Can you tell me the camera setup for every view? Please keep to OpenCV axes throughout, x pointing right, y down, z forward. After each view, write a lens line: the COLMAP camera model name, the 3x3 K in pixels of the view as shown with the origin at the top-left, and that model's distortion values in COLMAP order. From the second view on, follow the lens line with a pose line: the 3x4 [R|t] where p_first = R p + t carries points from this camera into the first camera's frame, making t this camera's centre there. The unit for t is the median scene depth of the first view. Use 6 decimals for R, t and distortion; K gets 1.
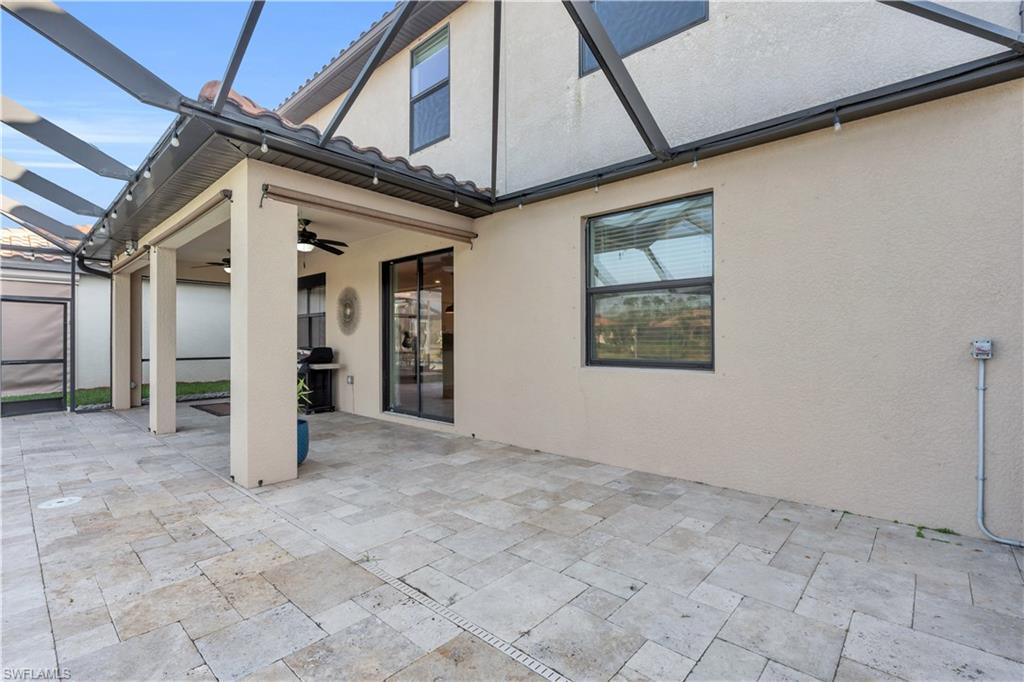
lens RADIAL K [[462.7, 0, 510.8], [0, 462.7, 342.5], [0, 0, 1]] dist [-0.004041, 0.000468]
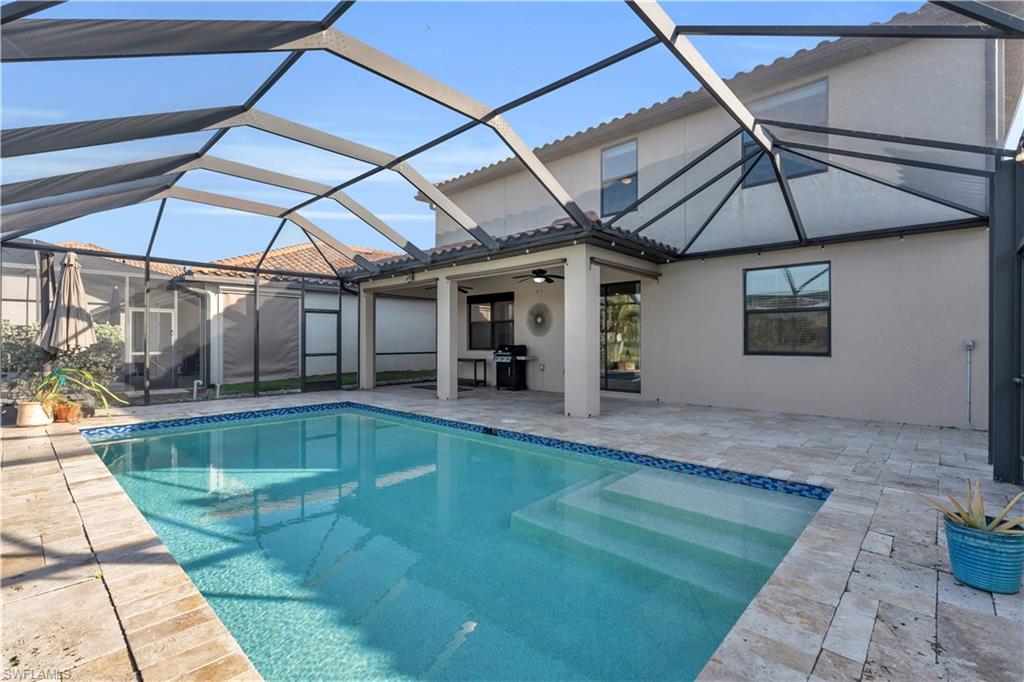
lens RADIAL K [[462.7, 0, 514.4], [0, 462.7, 341.6], [0, 0, 1]] dist [-0.004041, 0.000468]
pose [[0.999861, -0.000012, 0.016686, -0.803380], [-0.000011, 0.999999, 0.001421, -0.002479], [-0.016686, -0.001421, 0.999860, -0.788647]]
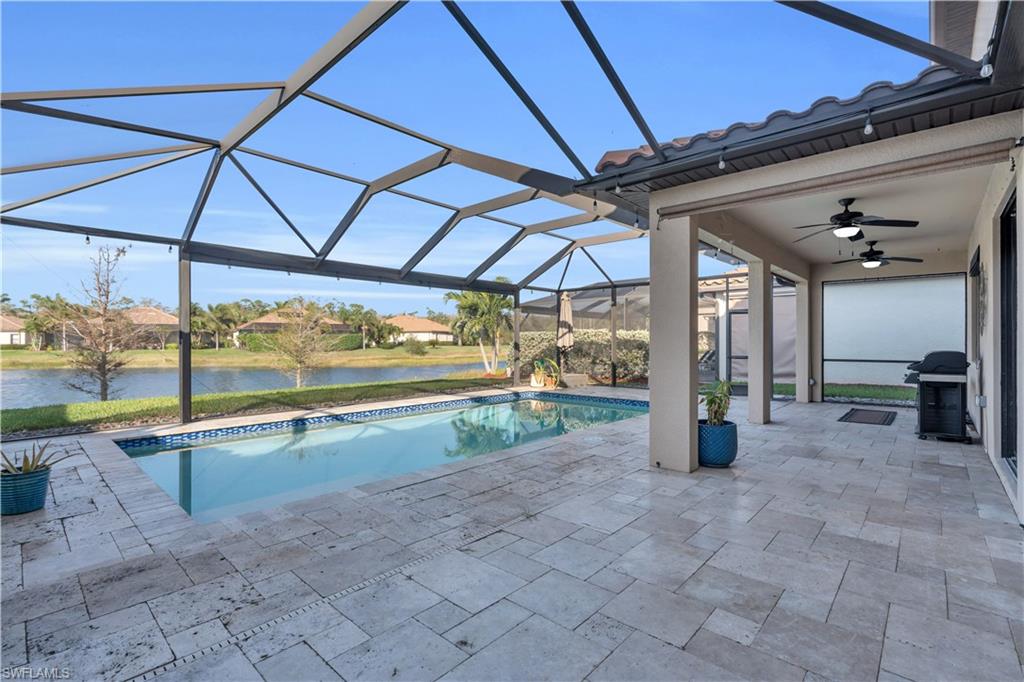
lens RADIAL K [[462.7, 0, 511.4], [0, 462.7, 339.9], [0, 0, 1]] dist [-0.004041, 0.000468]
pose [[0.003314, -0.001915, -0.999993, 0.594517], [-0.004190, 0.999989, -0.001929, -0.007872], [0.999986, 0.004197, 0.003306, 0.584658]]
